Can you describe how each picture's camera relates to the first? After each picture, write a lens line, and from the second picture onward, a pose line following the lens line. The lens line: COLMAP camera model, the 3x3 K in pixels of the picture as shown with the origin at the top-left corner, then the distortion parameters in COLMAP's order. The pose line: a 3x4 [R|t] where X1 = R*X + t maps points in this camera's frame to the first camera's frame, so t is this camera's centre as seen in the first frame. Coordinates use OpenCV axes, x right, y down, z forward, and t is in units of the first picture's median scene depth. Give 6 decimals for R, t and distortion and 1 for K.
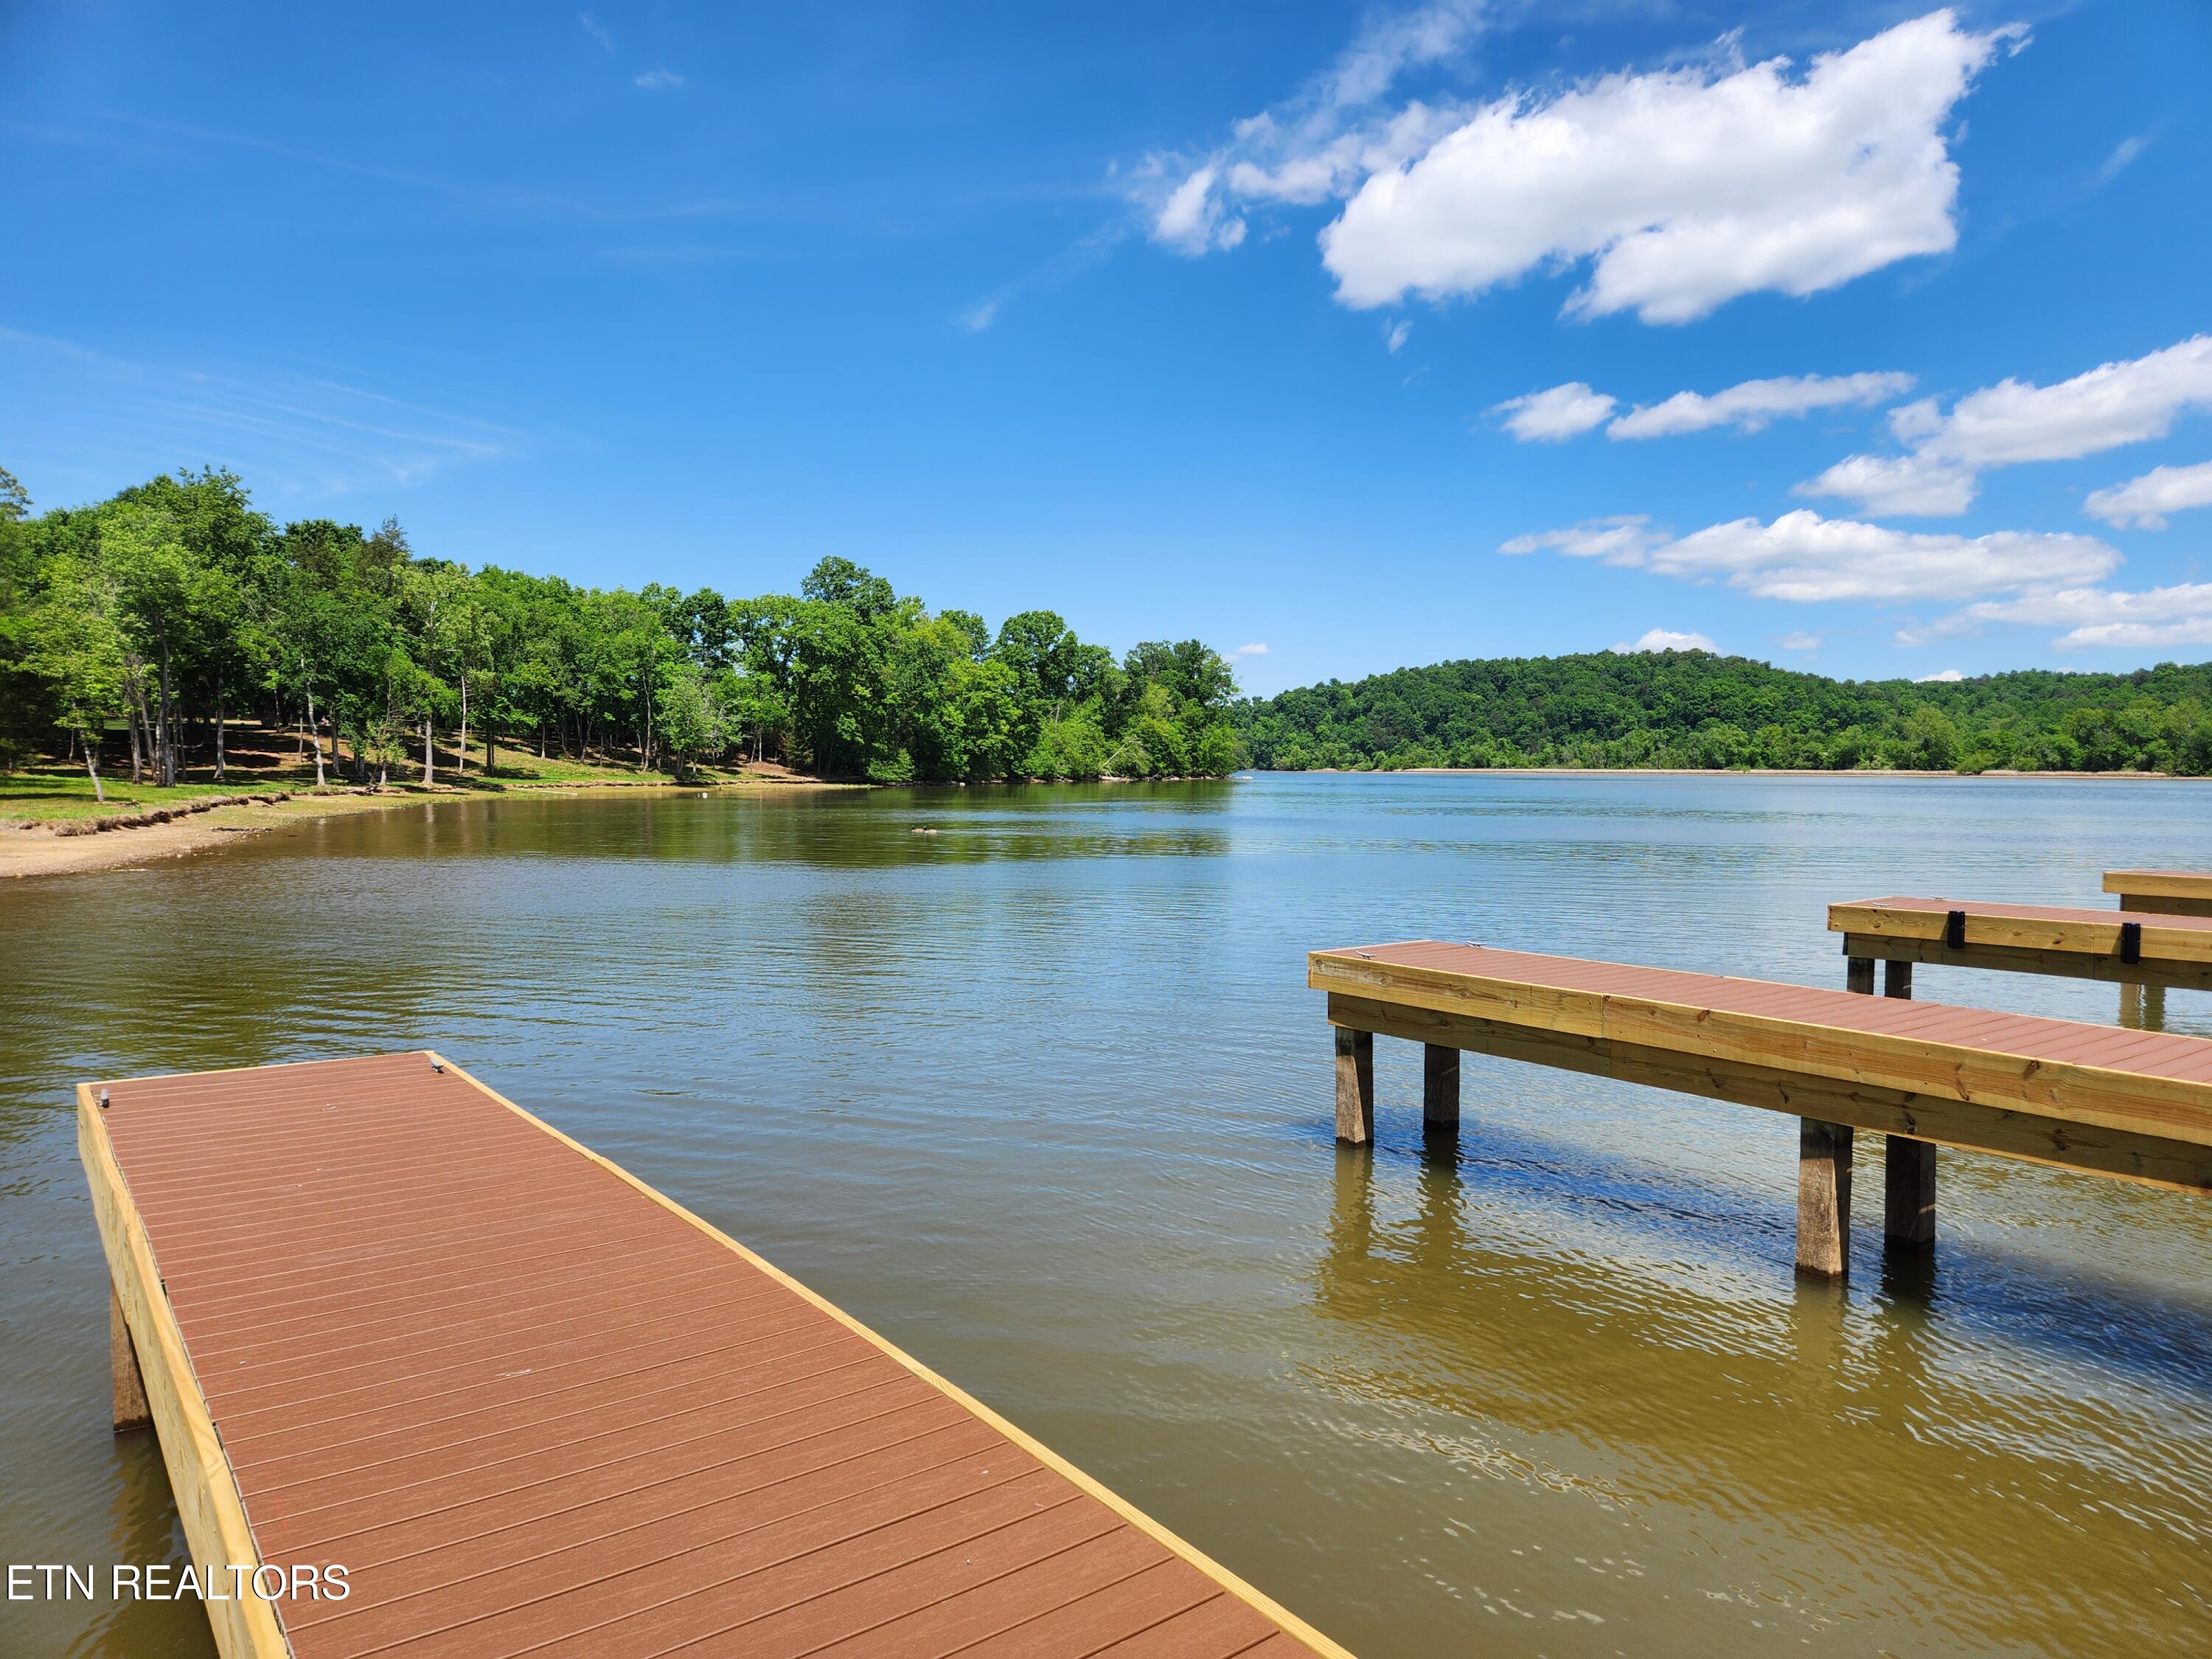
lens RADIAL K [[1499.9, 0, 1111.4], [0, 1499.9, 851.6], [0, 0, 1]] dist [0.072786, -0.065683]
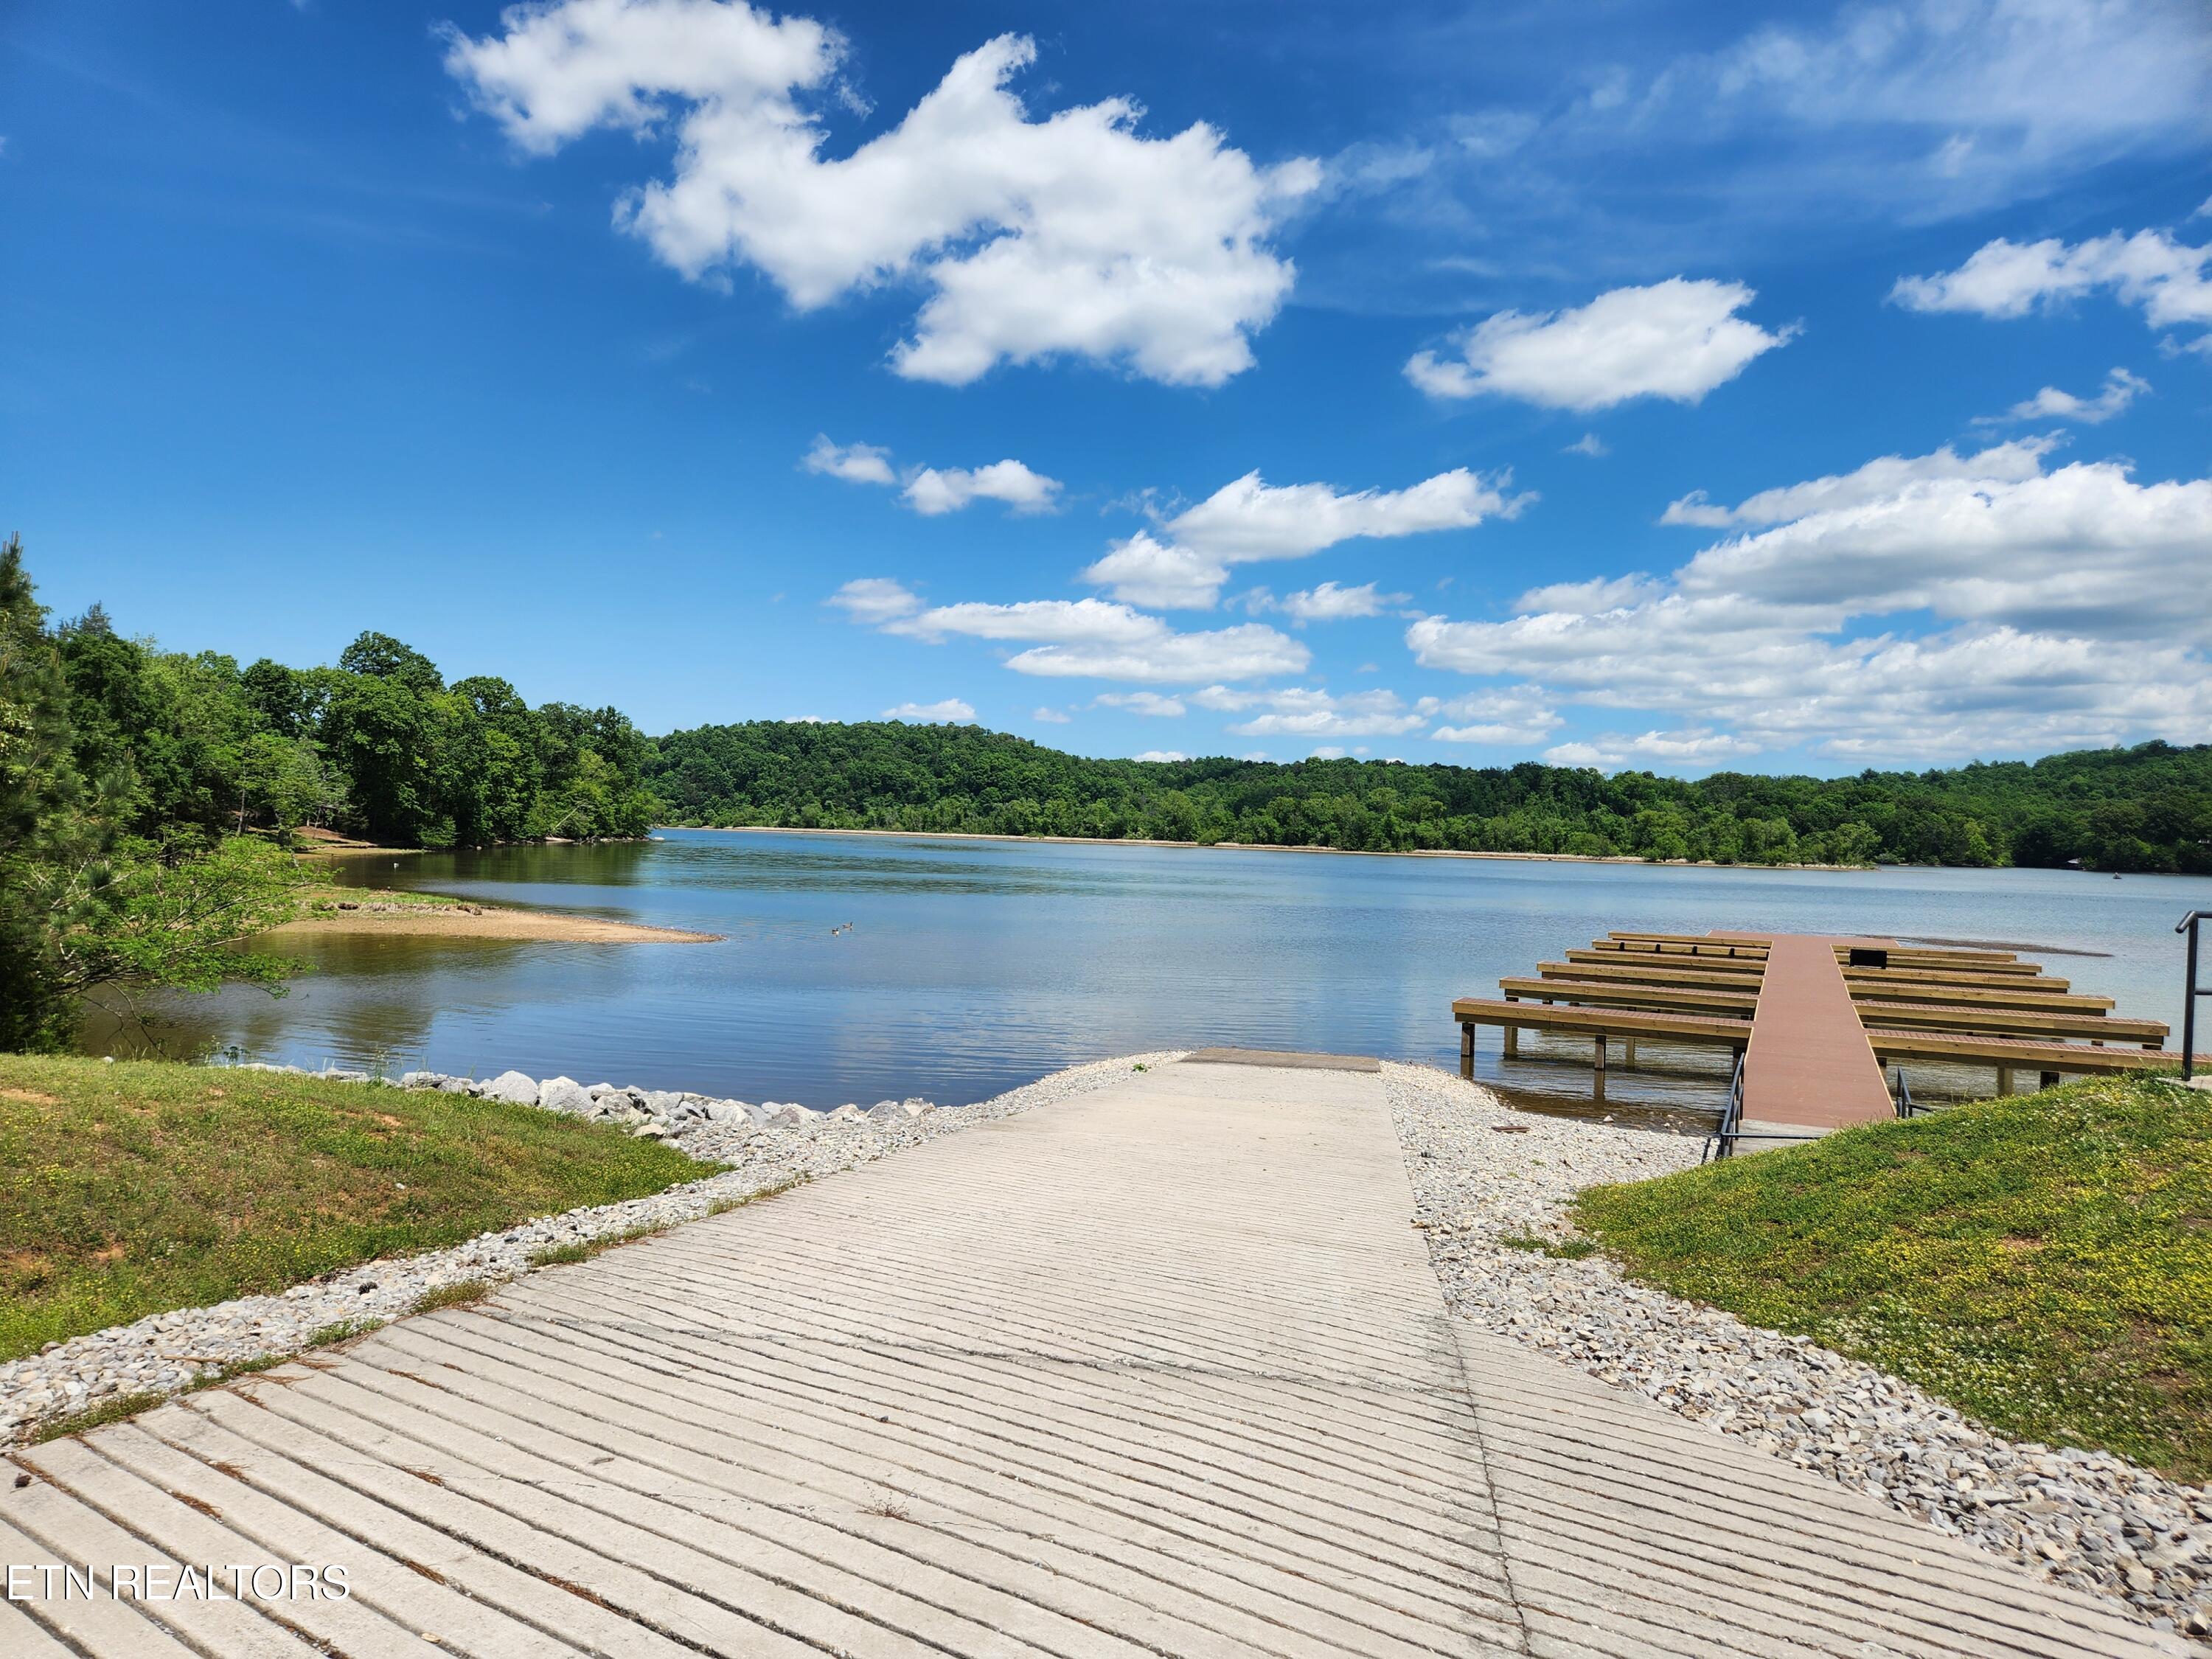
lens RADIAL K [[1494.9, 0, 1103.0], [0, 1494.9, 875.8], [0, 0, 1]] dist [0.081226, -0.090728]
pose [[0.888844, 0.008632, 0.458128, -0.081215], [-0.000191, 0.999829, -0.018468, -0.002188], [-0.458209, 0.016327, 0.888694, -0.064662]]
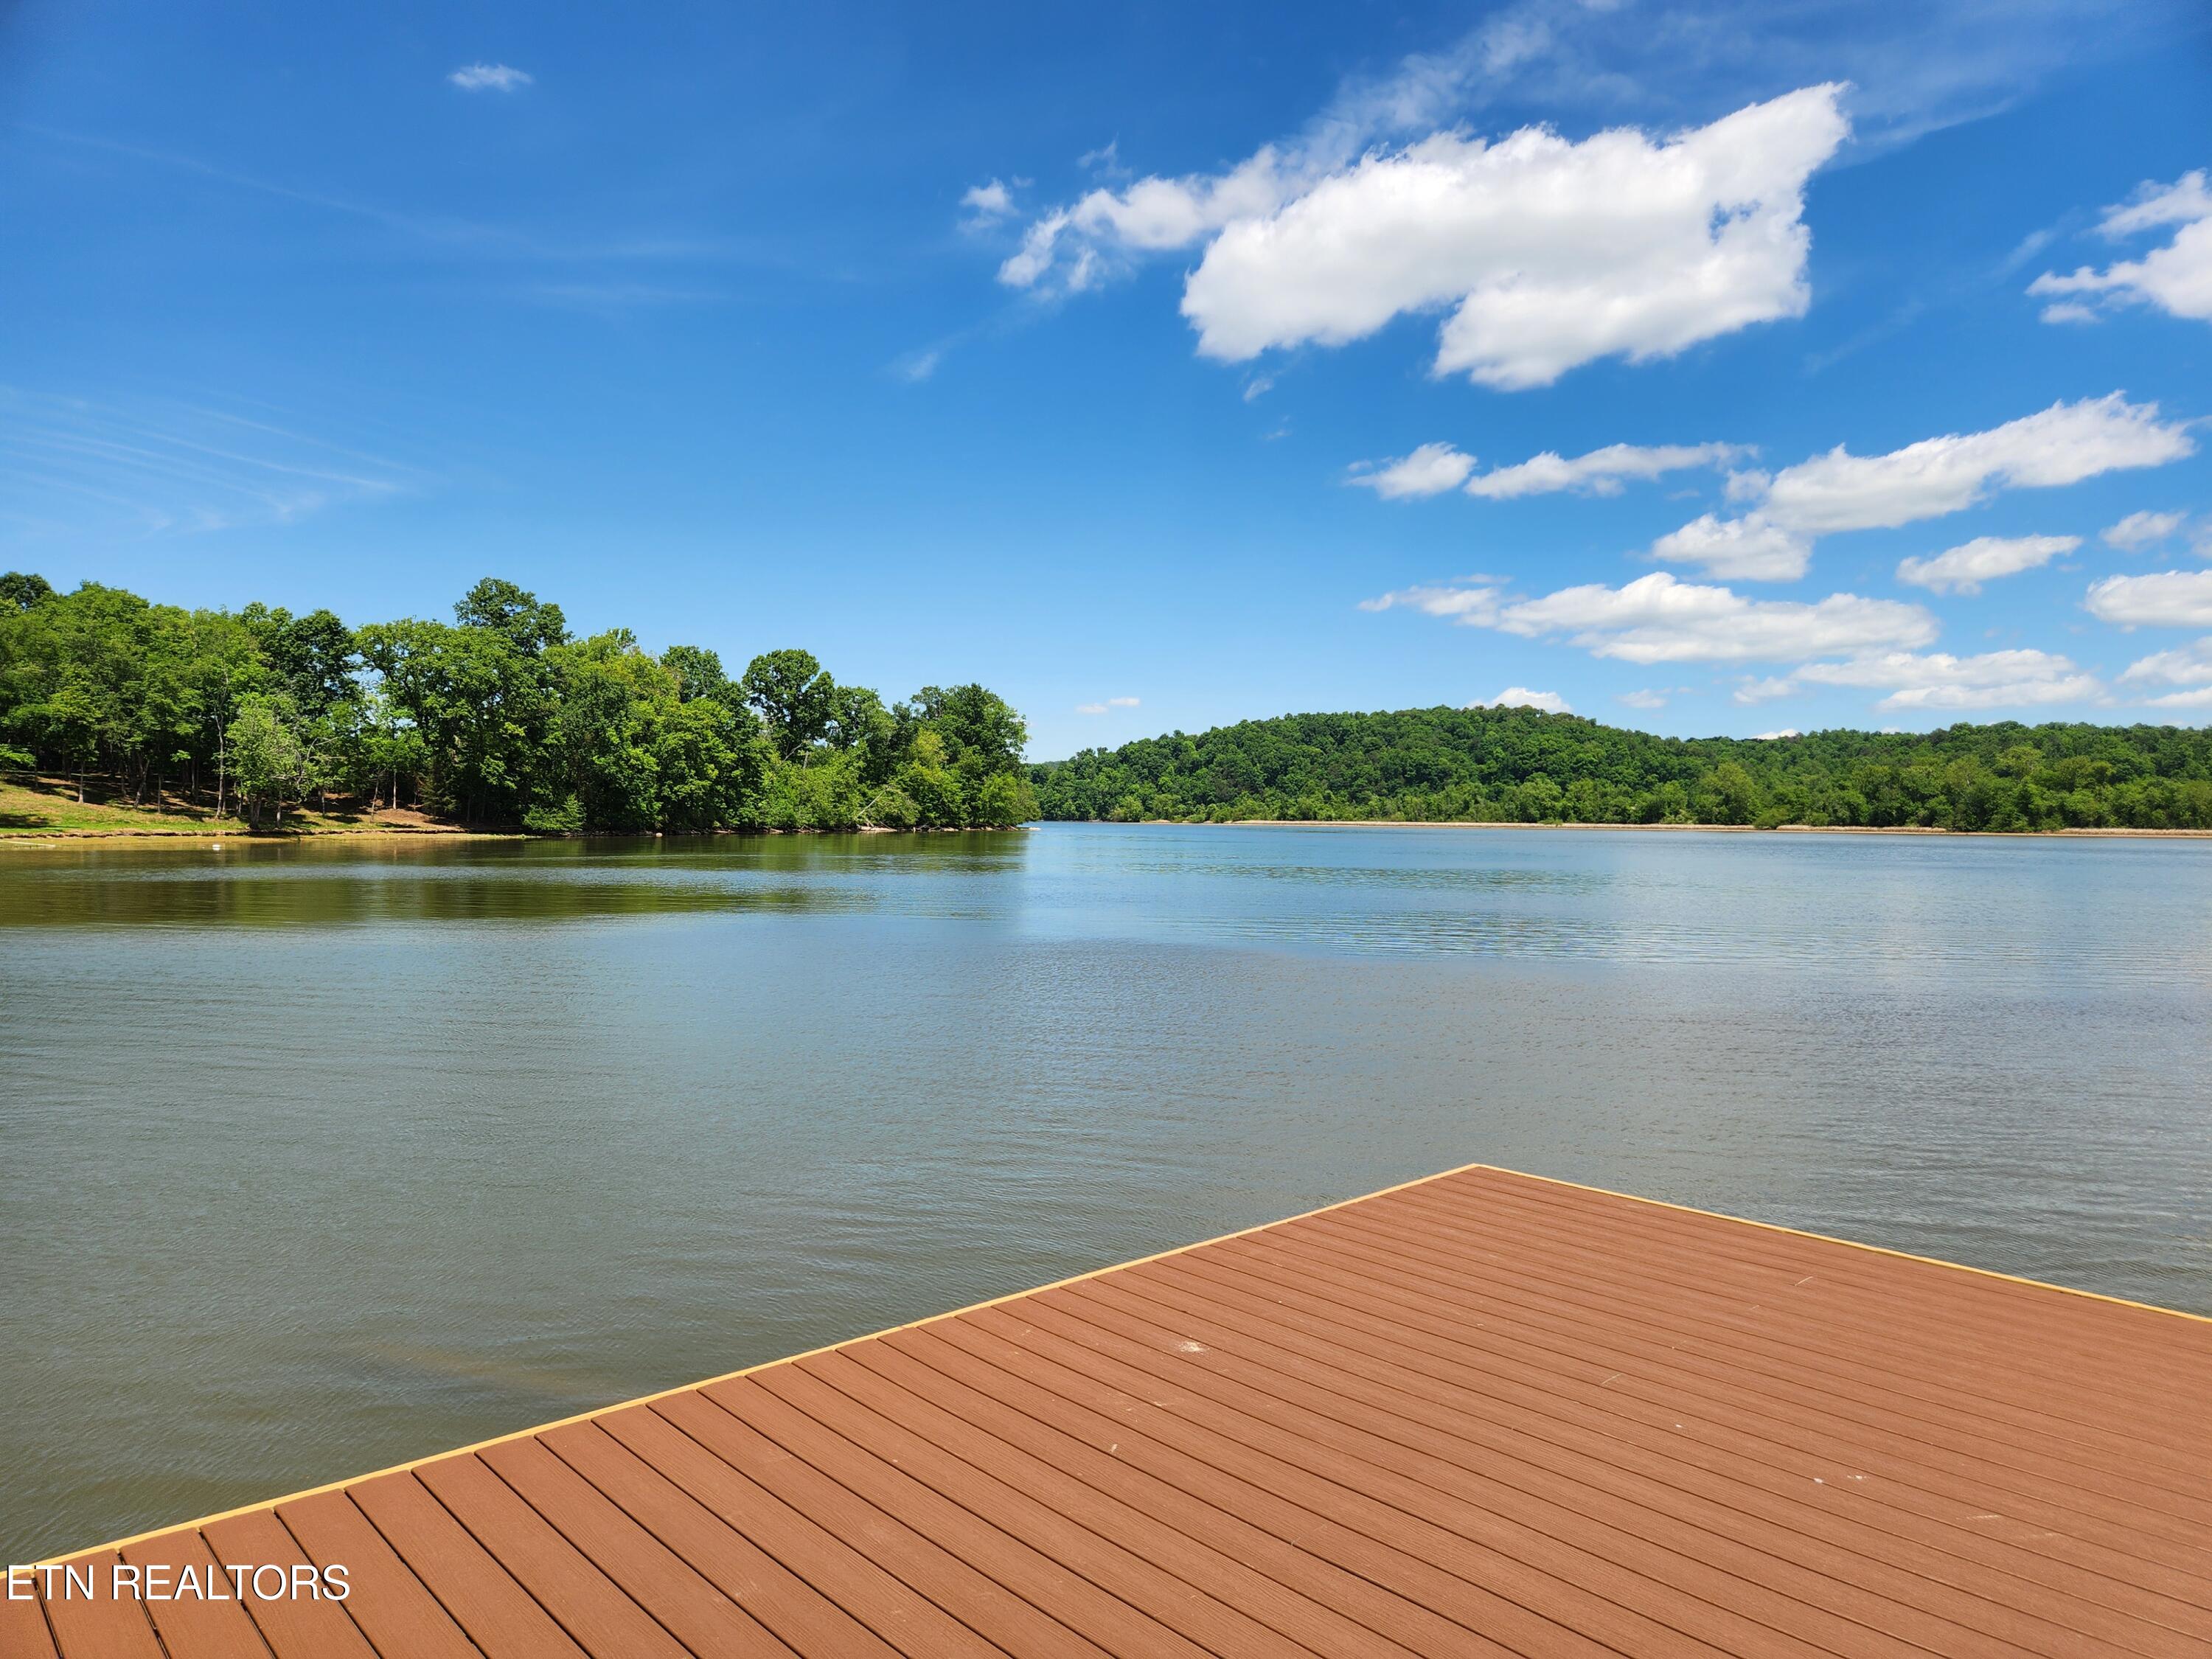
lens RADIAL K [[1494.9, 0, 1103.0], [0, 1494.9, 875.8], [0, 0, 1]] dist [0.081226, -0.090728]
pose [[0.996591, 0.001522, 0.082483, 0.038163], [-0.000068, 0.999845, -0.017626, -0.001720], [-0.082497, 0.017560, 0.996437, 0.030936]]
